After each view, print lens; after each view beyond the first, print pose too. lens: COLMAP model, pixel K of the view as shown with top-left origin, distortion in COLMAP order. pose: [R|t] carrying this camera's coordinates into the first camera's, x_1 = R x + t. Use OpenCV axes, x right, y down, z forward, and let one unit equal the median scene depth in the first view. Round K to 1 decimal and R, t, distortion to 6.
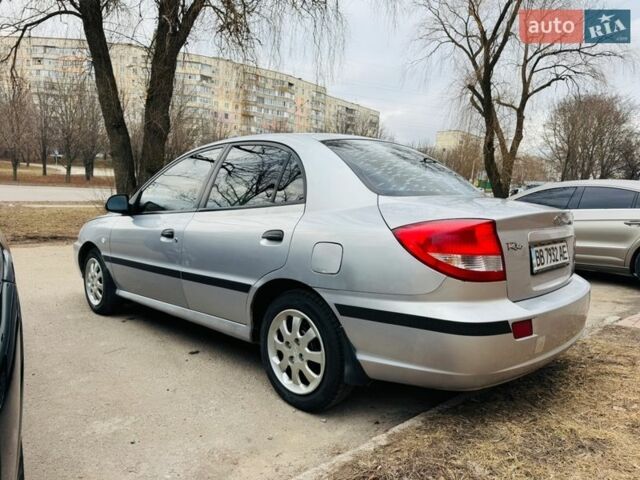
lens RADIAL K [[445.9, 0, 313.9], [0, 445.9, 243.8], [0, 0, 1]] dist [0.040310, -0.050965]
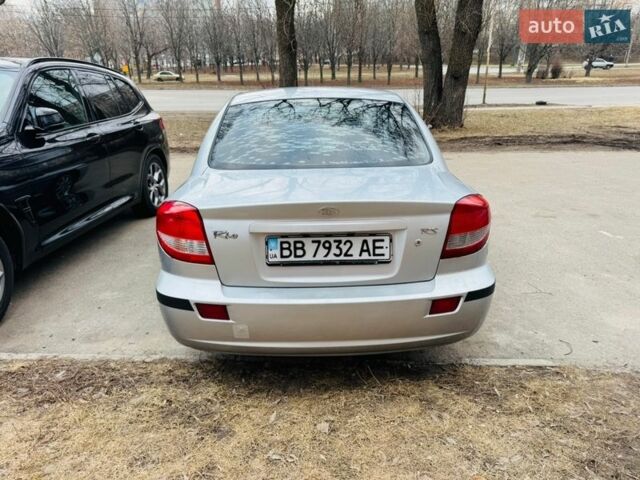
lens RADIAL K [[445.9, 0, 314.4], [0, 445.9, 236.8], [0, 0, 1]] dist [0.040310, -0.050965]
pose [[0.730666, 0.178130, -0.659088, 0.953039], [-0.040835, 0.975038, 0.218251, -0.167427], [0.681513, -0.132554, 0.719701, 0.296345]]
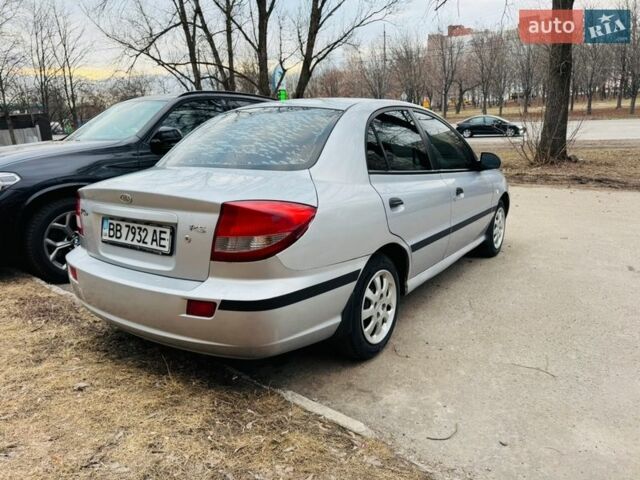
lens RADIAL K [[445.9, 0, 333.3], [0, 445.9, 238.4], [0, 0, 1]] dist [0.040310, -0.050965]
pose [[0.186670, 0.196809, -0.962507, 1.365418], [-0.066729, 0.980006, 0.187446, -0.157241], [0.980154, 0.029236, 0.196071, 1.079873]]
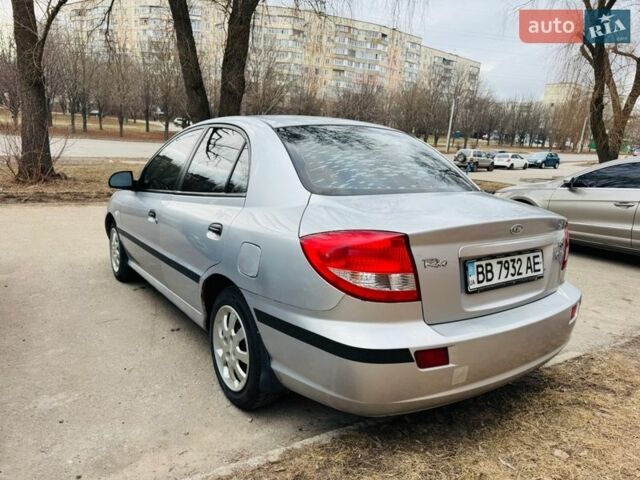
lens RADIAL K [[445.9, 0, 313.1], [0, 445.9, 238.5], [0, 0, 1]] dist [0.040310, -0.050965]
pose [[0.980518, 0.051332, -0.189602, 0.279321], [-0.035641, 0.995721, 0.085260, -0.081375], [0.193167, -0.076842, 0.978152, 0.074170]]
